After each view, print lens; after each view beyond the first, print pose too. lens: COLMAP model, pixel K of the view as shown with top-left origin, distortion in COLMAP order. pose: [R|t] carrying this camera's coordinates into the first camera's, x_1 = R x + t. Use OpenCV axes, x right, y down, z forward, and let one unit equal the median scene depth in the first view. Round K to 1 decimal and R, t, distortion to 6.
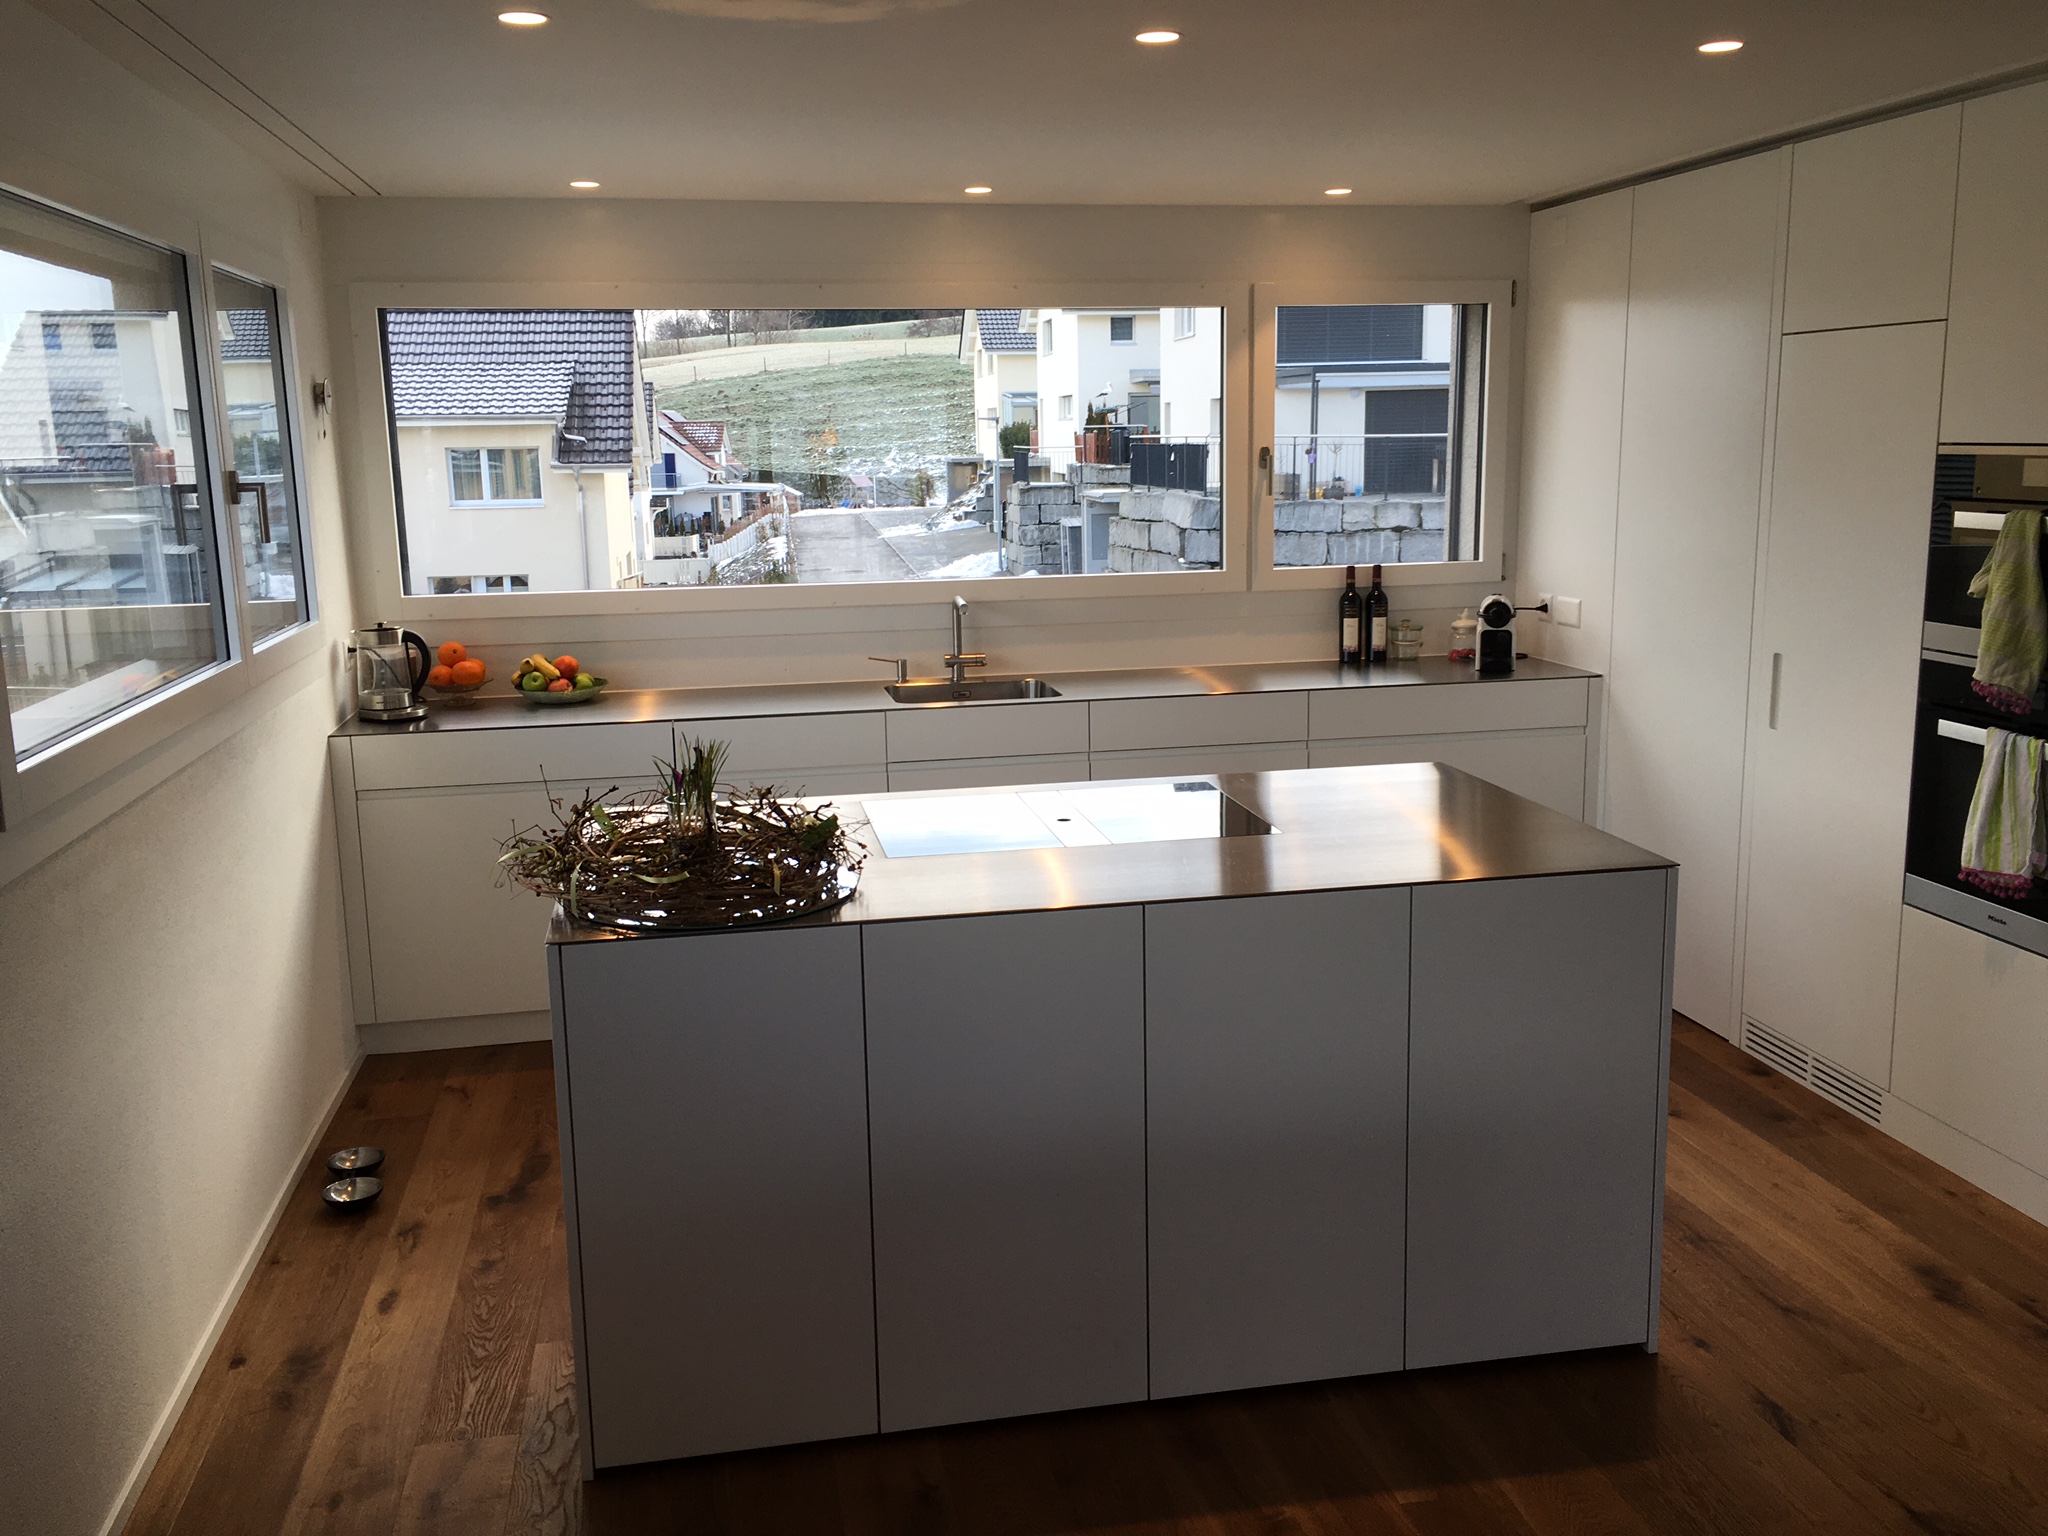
lens RADIAL K [[1755.2, 0, 1024.0], [0, 1755.2, 768.0], [0, 0, 1]] dist [0.085803, -0.146450]
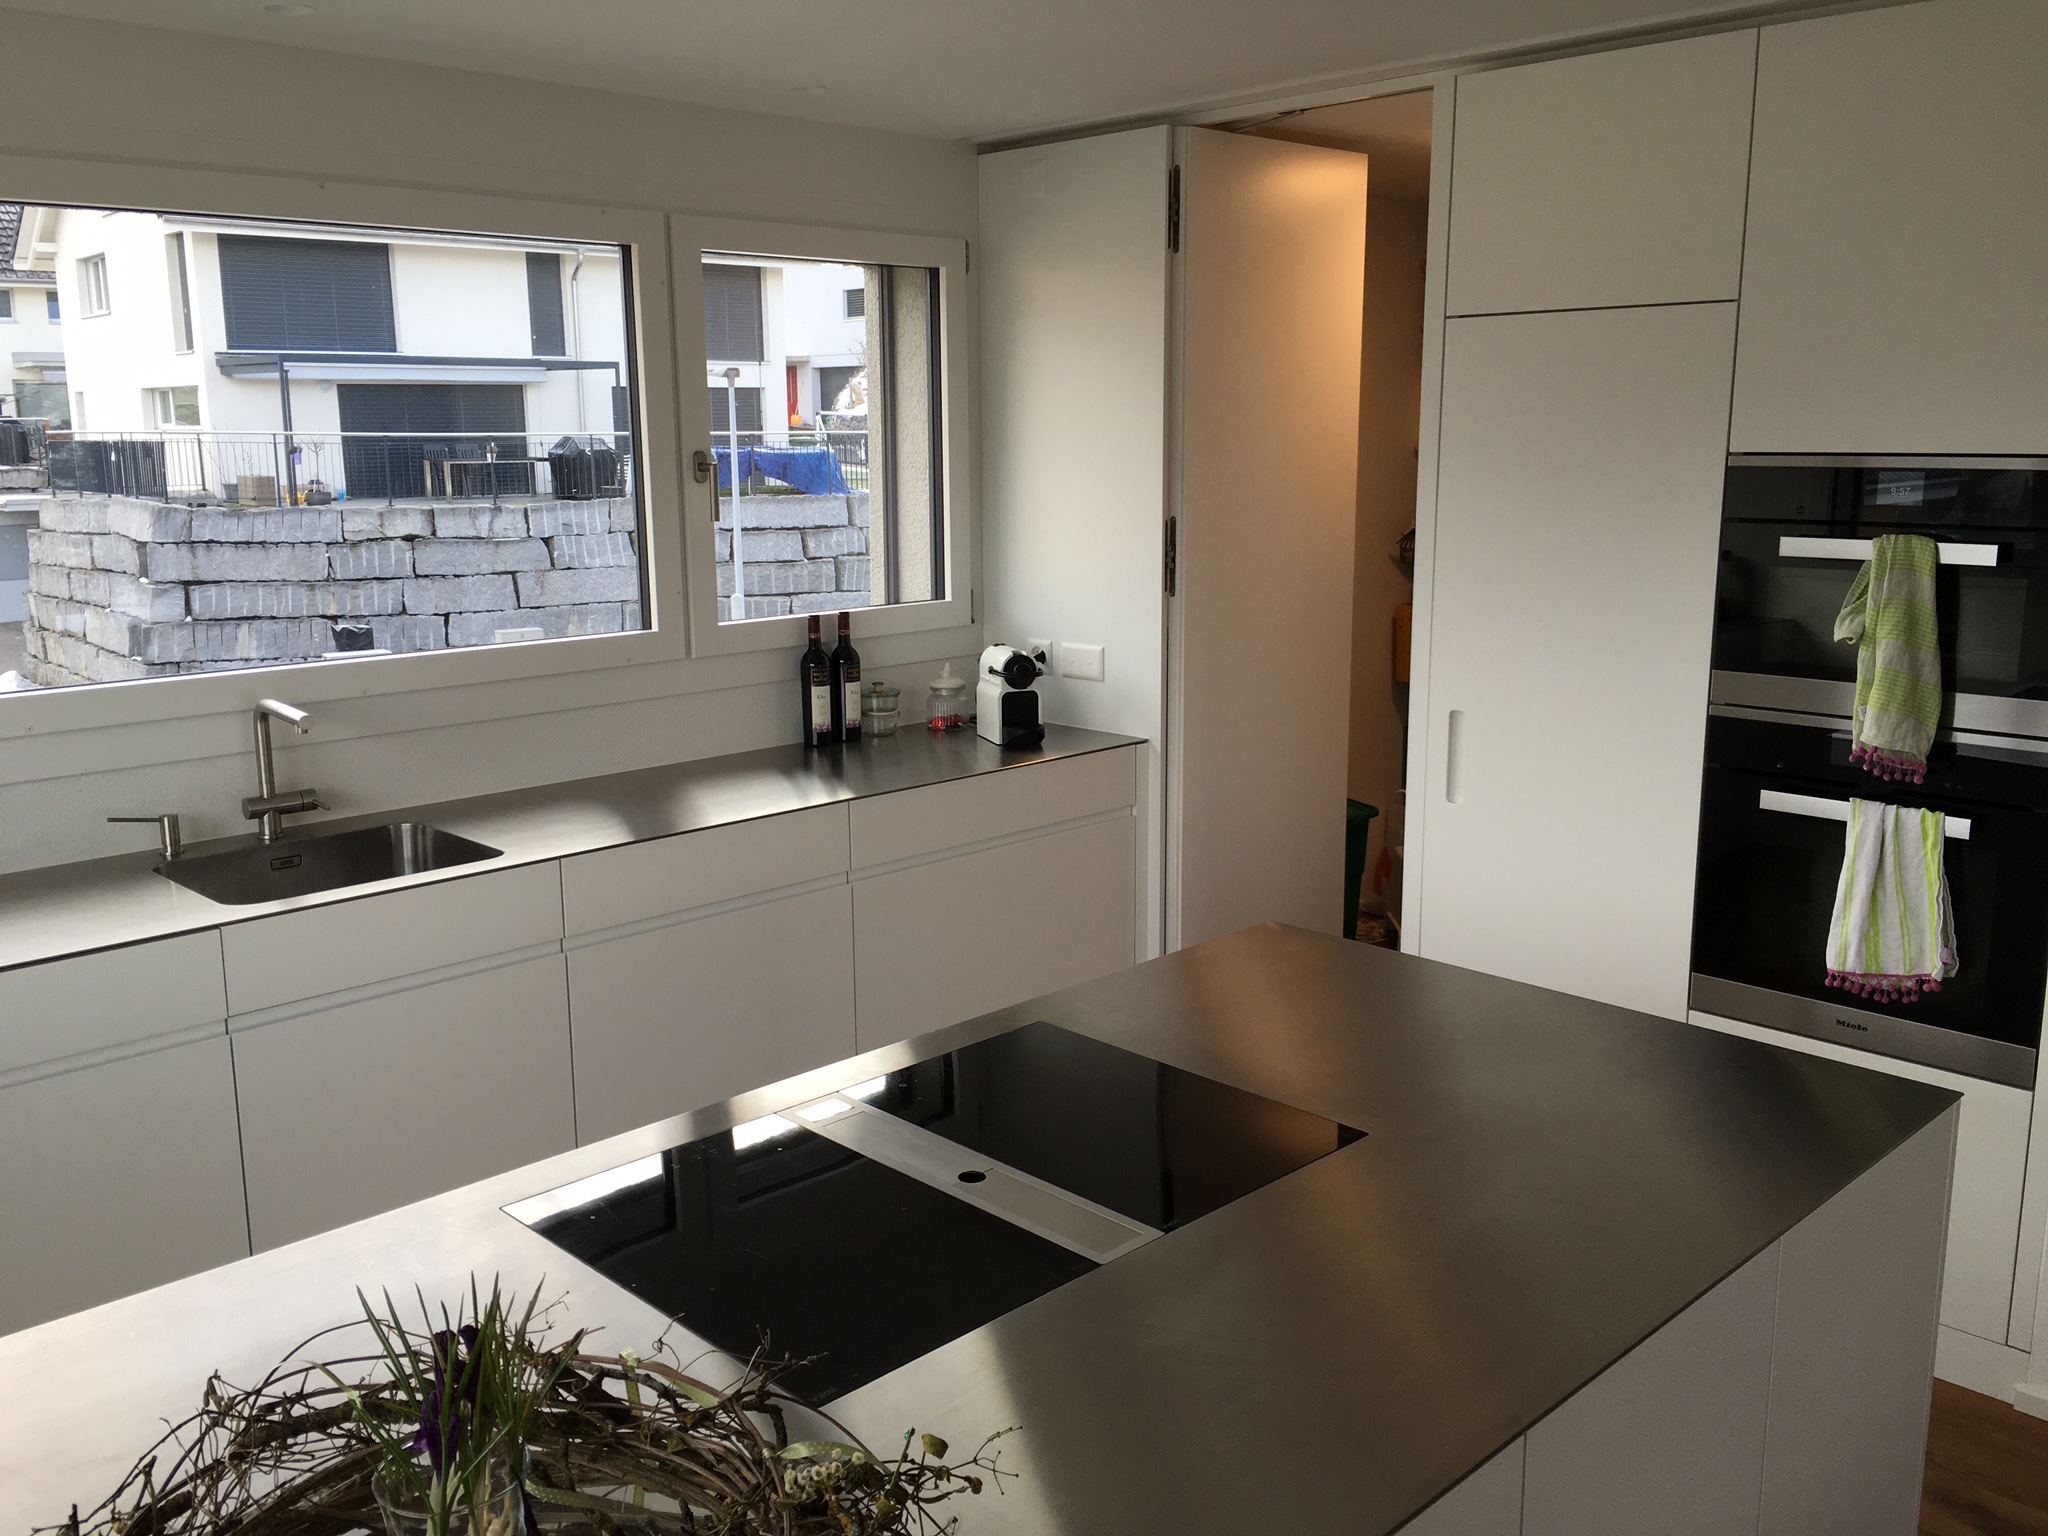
lens RADIAL K [[1755.2, 0, 1024.0], [0, 1755.2, 768.0], [0, 0, 1]] dist [0.085803, -0.146450]
pose [[0.834271, -0.095746, 0.542978, -0.140866], [0.096089, 0.994984, 0.027811, -0.061711], [-0.542917, 0.028972, 0.839286, 0.330742]]
